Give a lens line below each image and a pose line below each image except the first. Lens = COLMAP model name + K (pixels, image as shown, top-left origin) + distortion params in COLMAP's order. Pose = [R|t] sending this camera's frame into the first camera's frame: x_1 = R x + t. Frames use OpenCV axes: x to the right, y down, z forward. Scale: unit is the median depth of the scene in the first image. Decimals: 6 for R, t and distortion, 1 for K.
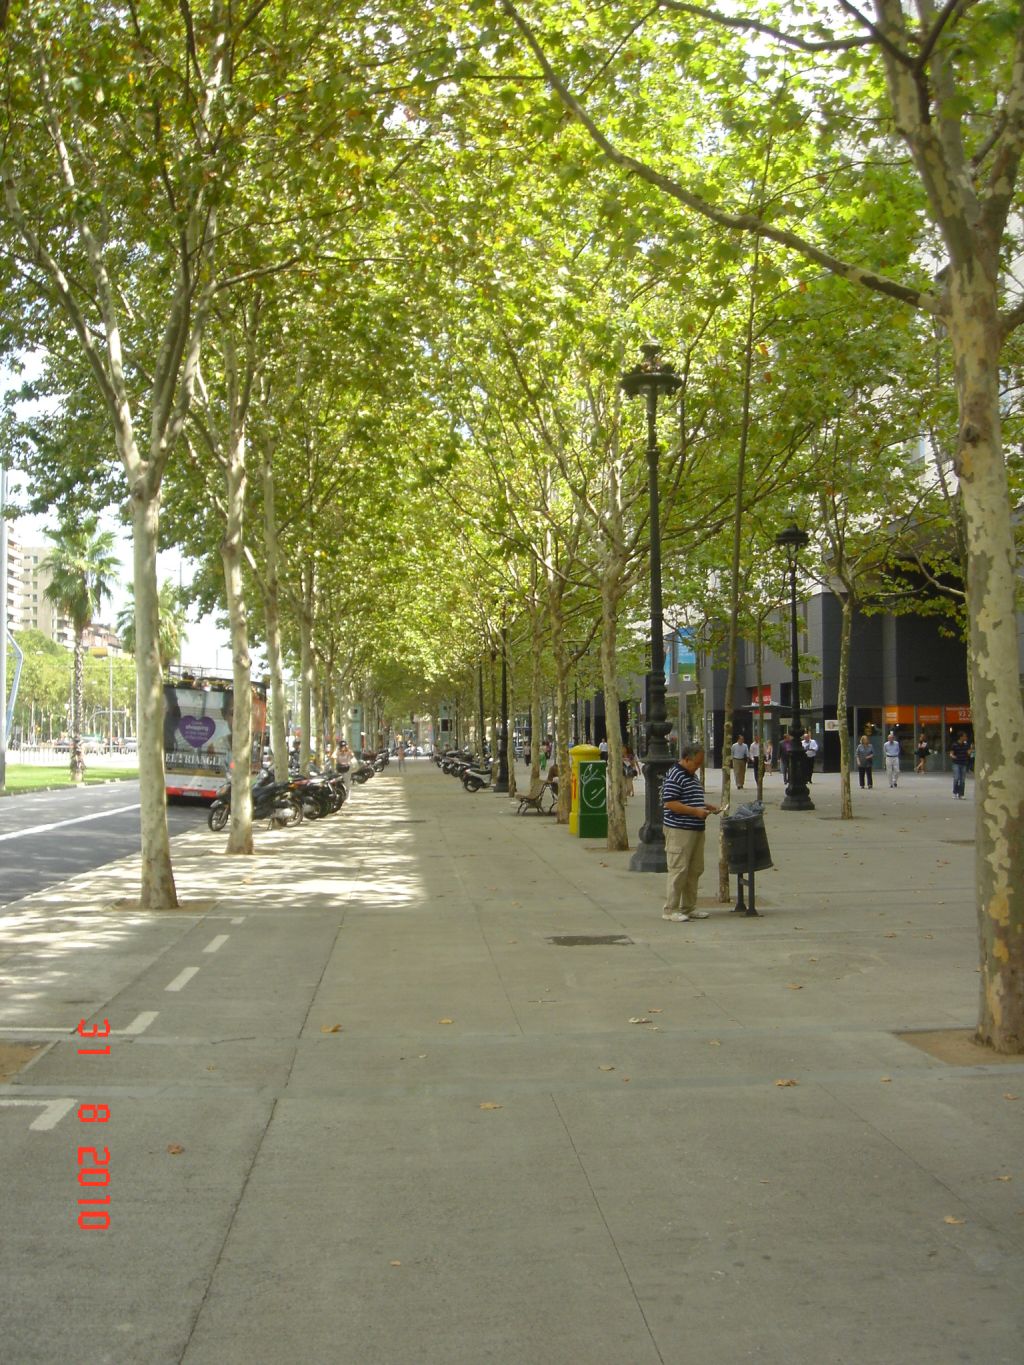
lens RADIAL K [[1617.3, 0, 512.0], [0, 1617.3, 682.5], [0, 0, 1]] dist [-0.187138, 0.012889]
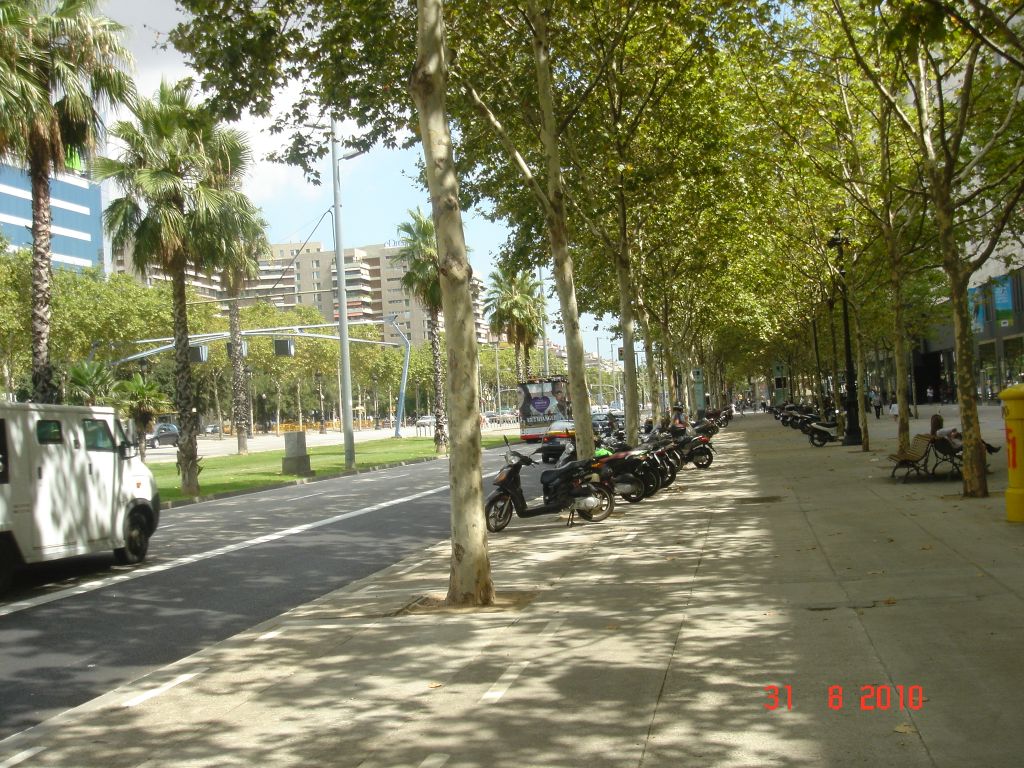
lens RADIAL K [[1213.3, 0, 512.0], [0, 1213.3, 384.0], [0, 0, 1]] dist [-0.187138, 0.012889]
pose [[0.965600, -0.059787, -0.253064, -0.016811], [0.064867, 0.997824, 0.011771, 0.009871], [0.251810, -0.027781, 0.967378, 0.244613]]
